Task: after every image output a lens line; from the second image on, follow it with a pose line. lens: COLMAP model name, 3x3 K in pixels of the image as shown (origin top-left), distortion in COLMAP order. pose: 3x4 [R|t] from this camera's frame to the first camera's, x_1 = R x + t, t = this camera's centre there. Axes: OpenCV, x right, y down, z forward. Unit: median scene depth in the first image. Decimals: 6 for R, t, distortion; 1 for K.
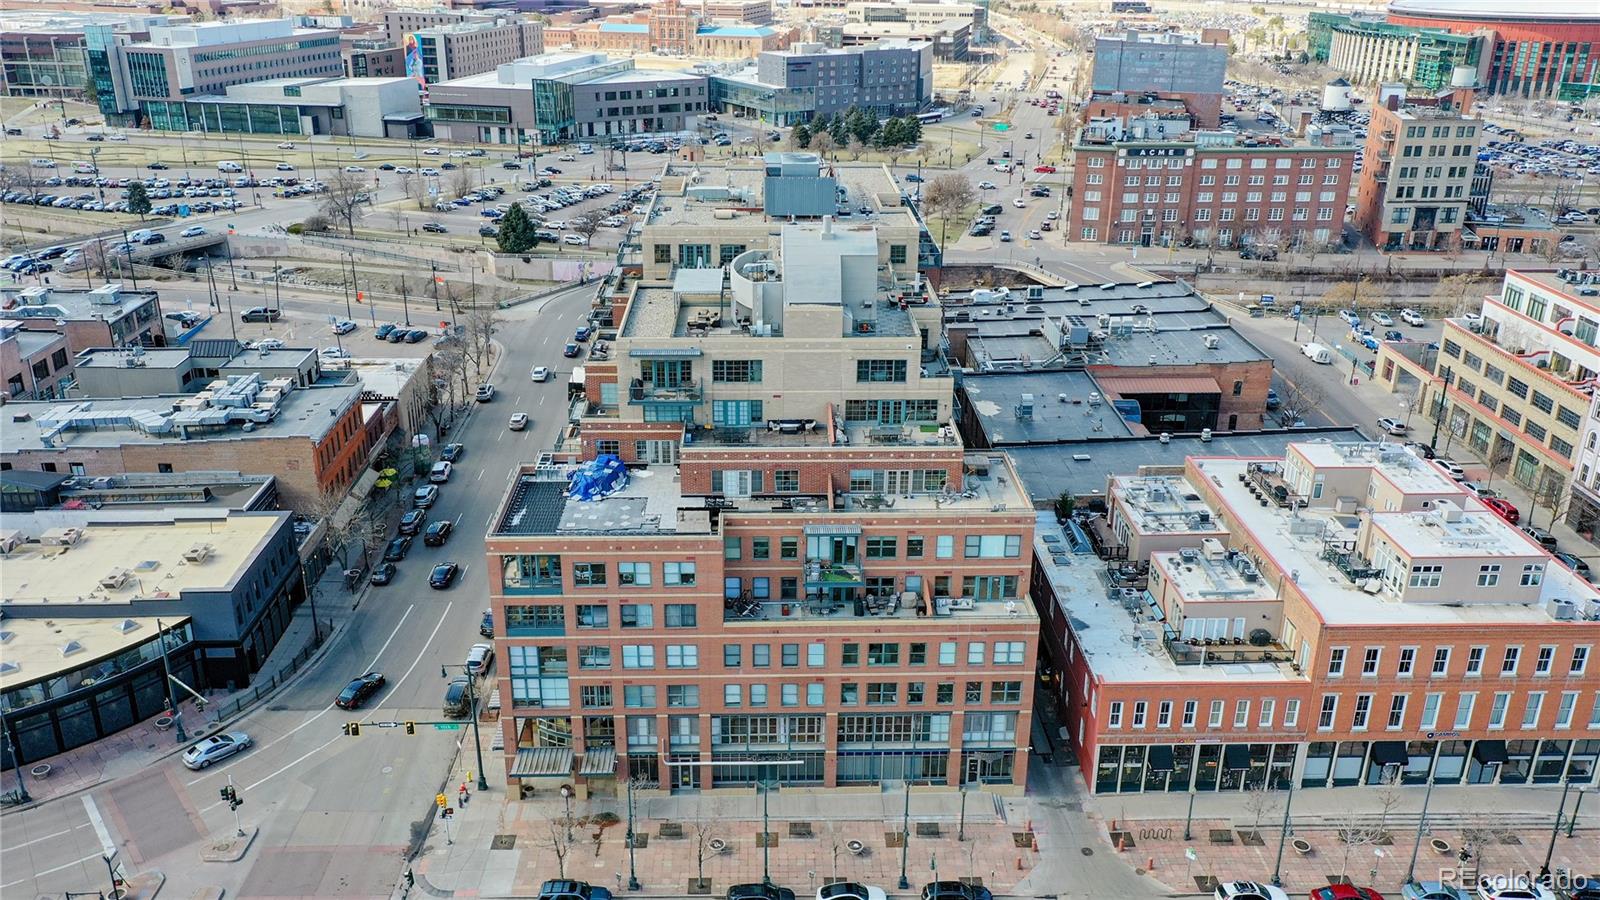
lens RADIAL K [[1271.0, 0, 800.0], [0, 1271.0, 448.4], [0, 0, 1]] dist [0.017955, 0.009404]
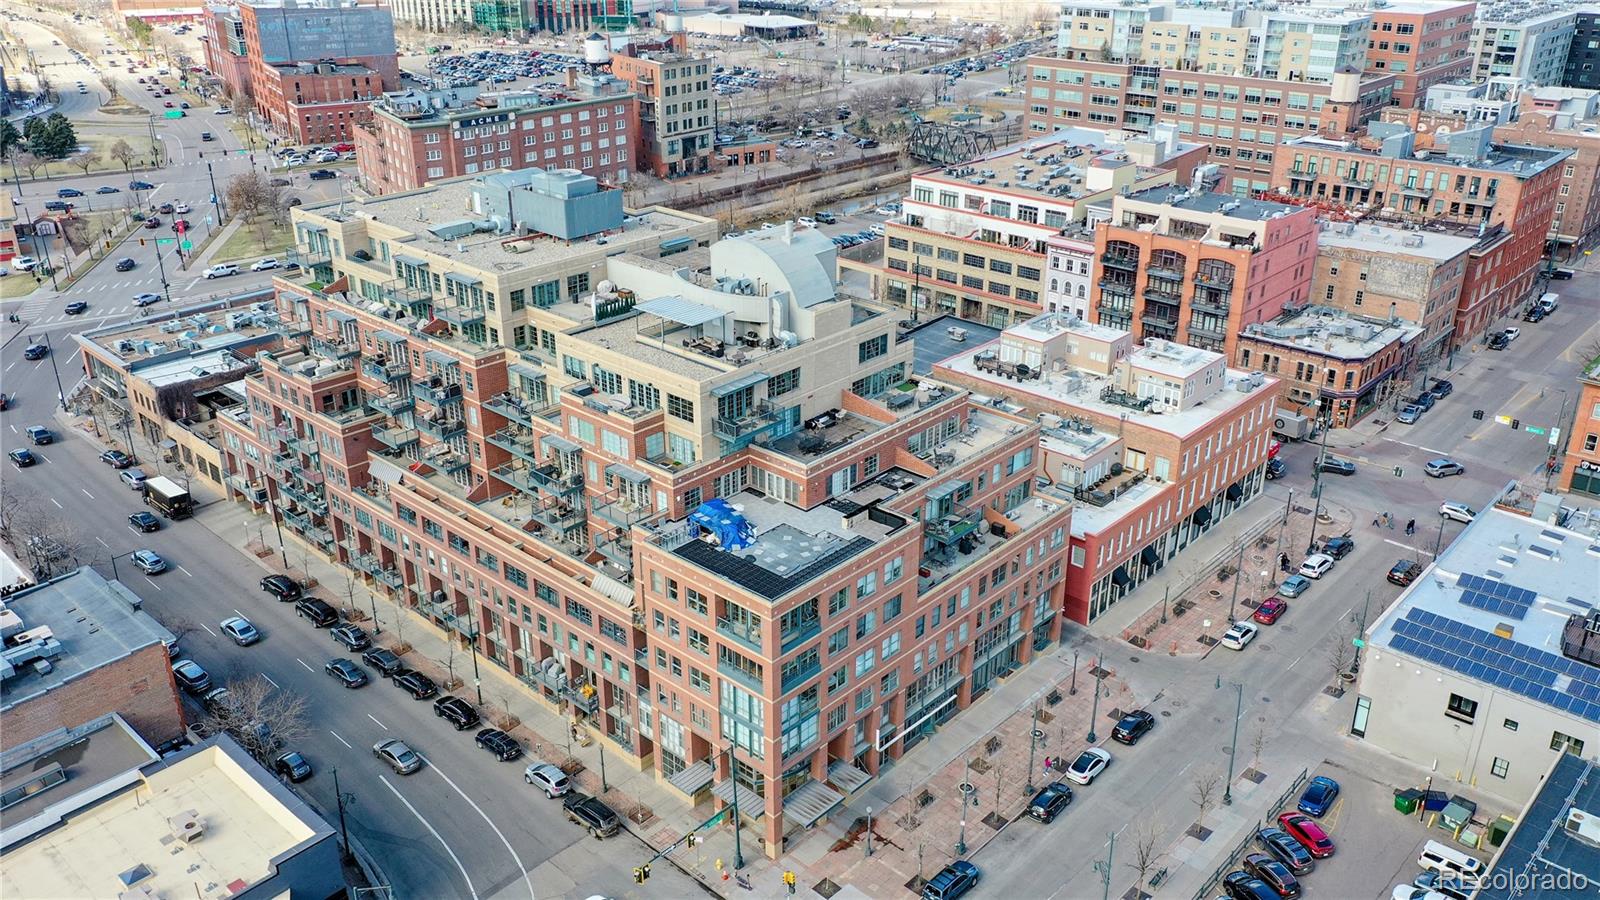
lens RADIAL K [[1271.0, 0, 805.5], [0, 1271.0, 448.7], [0, 0, 1]] dist [0.017955, 0.009404]
pose [[0.698594, -0.300813, 0.649214, -0.477286], [0.273094, 0.950742, 0.146661, -0.103328], [-0.661352, 0.074840, 0.746332, 0.144091]]
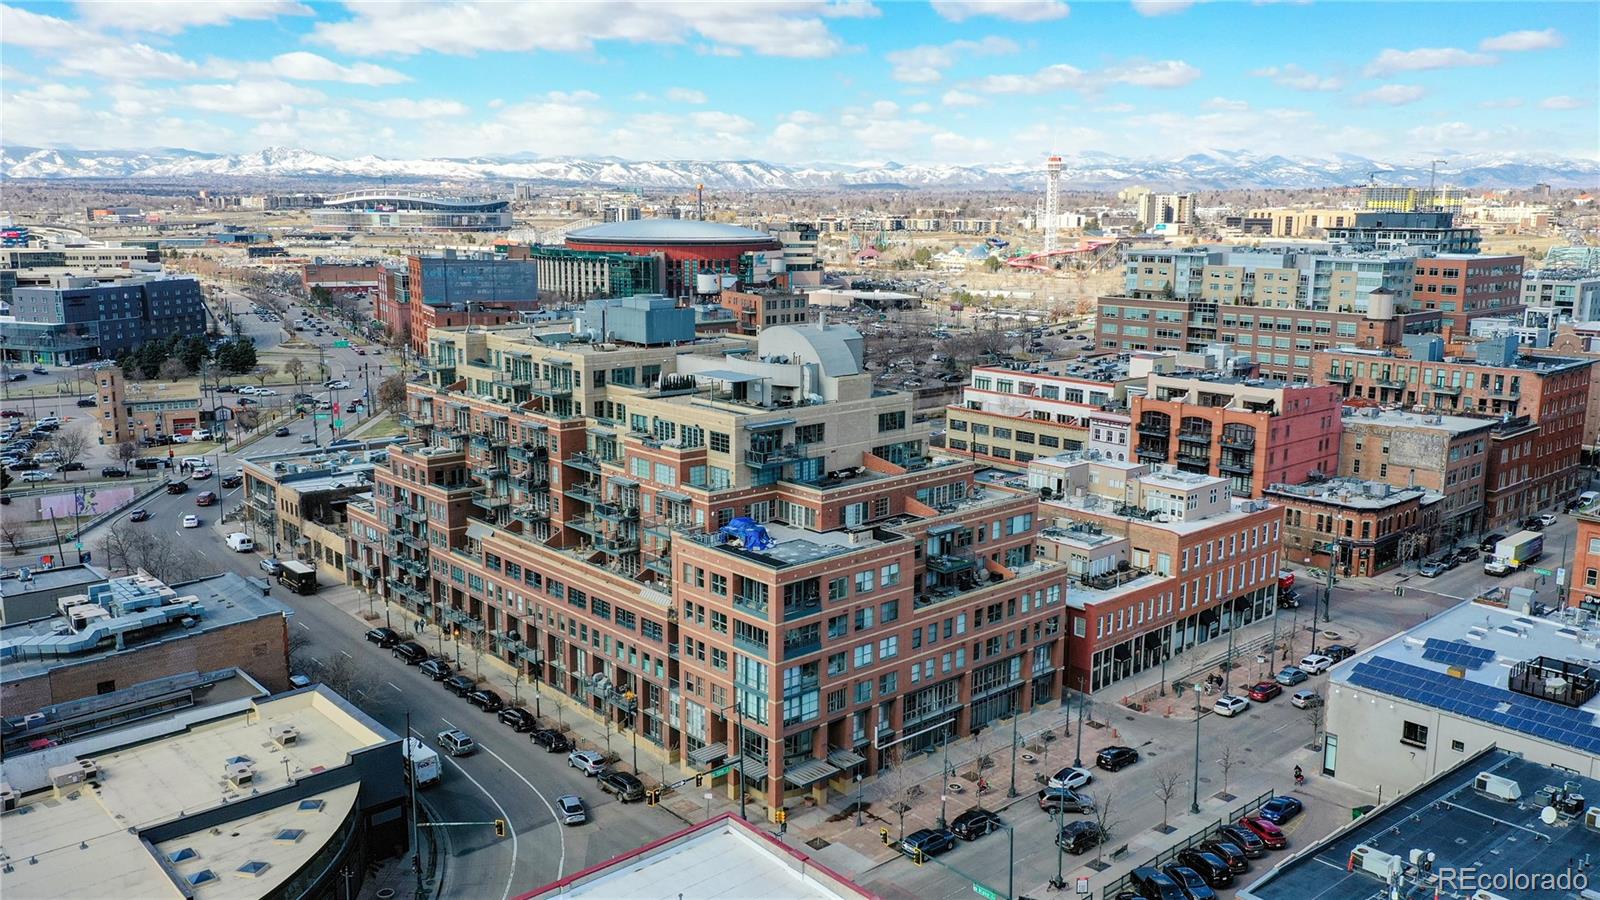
lens RADIAL K [[1271.0, 0, 806.7], [0, 1271.0, 452.5], [0, 0, 1]] dist [0.017955, 0.009404]
pose [[0.764086, -0.128360, 0.632215, -0.548470], [0.241487, 0.965664, -0.095798, 0.048542], [-0.598211, 0.225870, 0.768848, 0.037457]]
